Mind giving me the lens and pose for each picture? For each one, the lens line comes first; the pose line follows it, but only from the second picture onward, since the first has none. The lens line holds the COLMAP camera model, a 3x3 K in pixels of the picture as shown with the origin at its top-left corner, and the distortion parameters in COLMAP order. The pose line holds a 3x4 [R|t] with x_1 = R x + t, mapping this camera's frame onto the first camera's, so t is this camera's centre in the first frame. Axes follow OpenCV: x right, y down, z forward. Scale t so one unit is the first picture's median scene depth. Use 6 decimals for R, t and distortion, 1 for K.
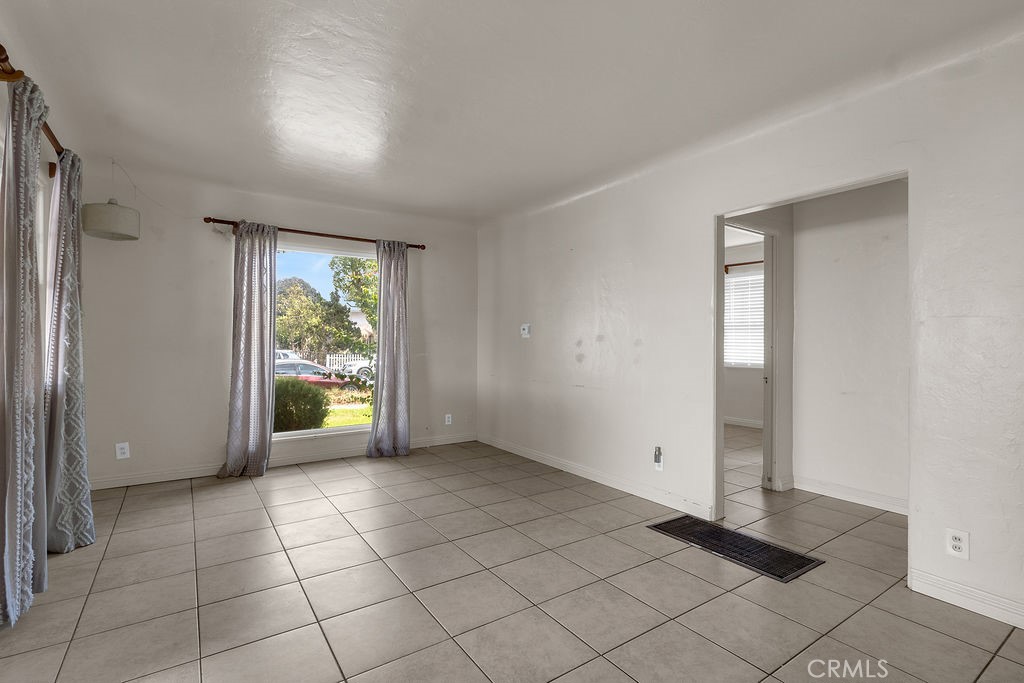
lens RADIAL K [[471.9, 0, 528.6], [0, 471.9, 332.5], [0, 0, 1]] dist [0.003559, 0.000798]
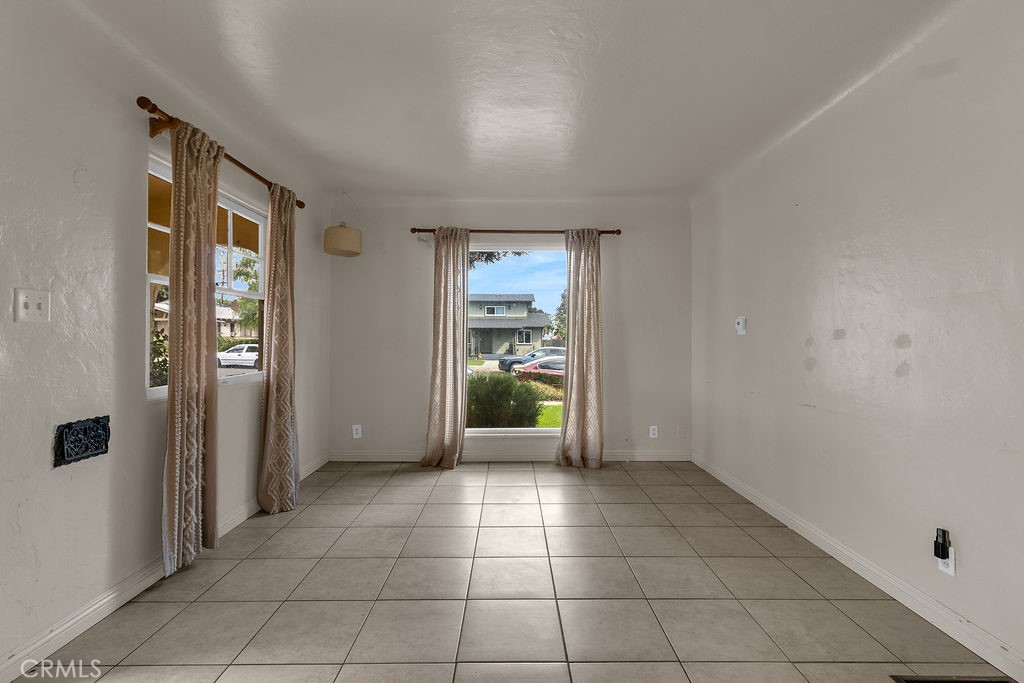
lens RADIAL K [[471.9, 0, 528.6], [0, 471.9, 332.5], [0, 0, 1]] dist [0.003559, 0.000798]
pose [[0.828191, -0.010638, -0.560345, 0.159280], [0.012616, 0.999920, -0.000337, 0.004369], [0.560304, -0.006790, 0.828259, 0.230546]]
